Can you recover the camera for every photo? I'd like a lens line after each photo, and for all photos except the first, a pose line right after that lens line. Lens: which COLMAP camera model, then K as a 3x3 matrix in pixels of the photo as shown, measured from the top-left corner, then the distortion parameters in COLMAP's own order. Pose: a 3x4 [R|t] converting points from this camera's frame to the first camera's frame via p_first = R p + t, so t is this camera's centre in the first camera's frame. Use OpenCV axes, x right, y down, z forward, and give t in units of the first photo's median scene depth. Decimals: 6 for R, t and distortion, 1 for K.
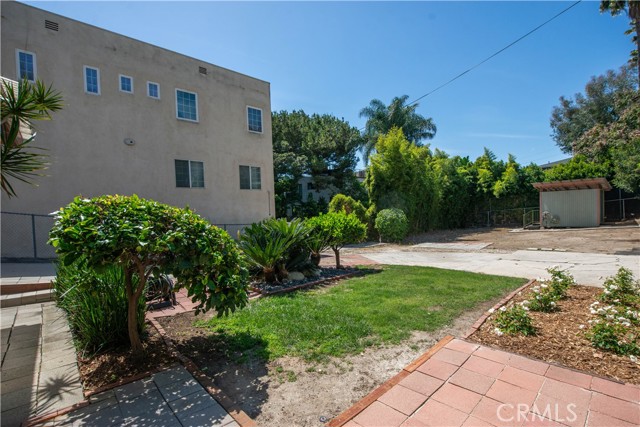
lens RADIAL K [[290.3, 0, 330.2], [0, 290.3, 222.8], [0, 0, 1]] dist [-0.010485, -0.001567]
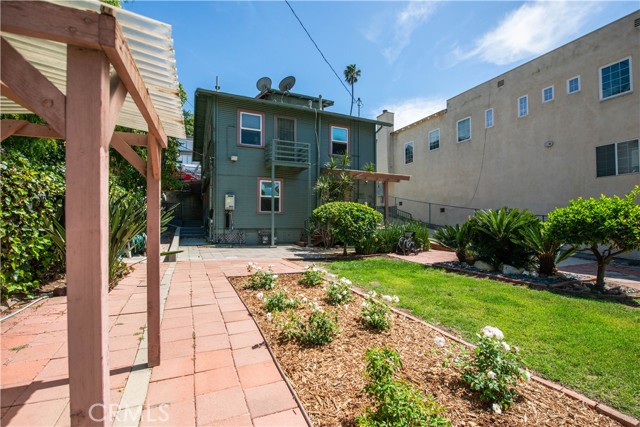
lens RADIAL K [[290.3, 0, 313.2], [0, 290.3, 218.0], [0, 0, 1]] dist [-0.010485, -0.001567]
pose [[-0.352728, 0.010328, -0.935669, 0.344791], [-0.030872, 0.999266, 0.022668, 0.005712], [0.935216, 0.036881, -0.352151, 0.273684]]
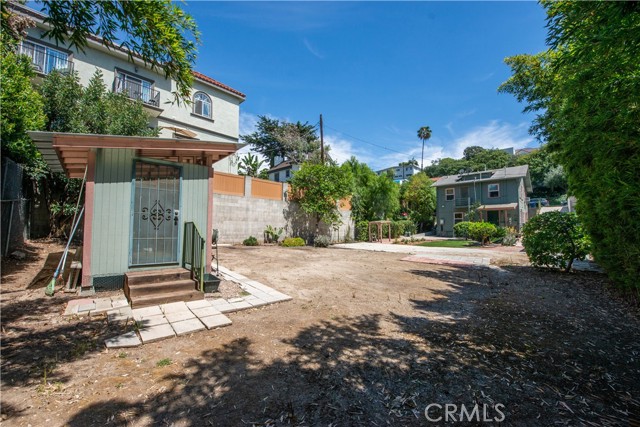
lens RADIAL K [[253.5, 0, 325.6], [0, 253.5, 219.0], [0, 0, 1]] dist [-0.011023, -0.001047]
pose [[-0.997906, 0.028924, -0.057845, 0.604757], [0.028709, 0.999578, 0.004539, -0.046275], [0.057952, 0.002869, -0.998315, 1.272506]]
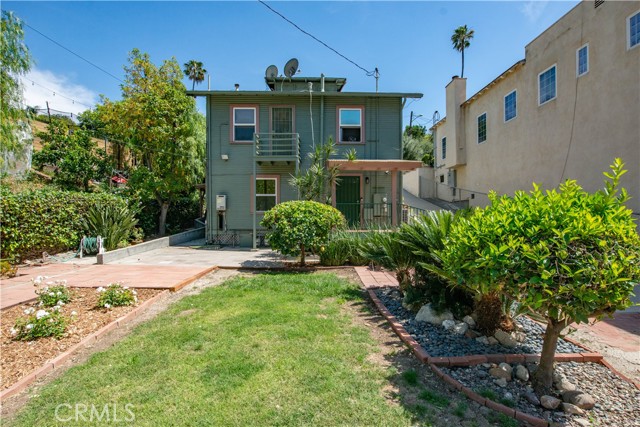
lens RADIAL K [[290.3, 0, 316.5], [0, 290.3, 224.2], [0, 0, 1]] dist [-0.010485, -0.001567]
pose [[-0.687494, 0.048027, -0.724600, 0.160909], [-0.009523, 0.997129, 0.075126, -0.008778], [0.726128, 0.058549, -0.685062, 0.430509]]
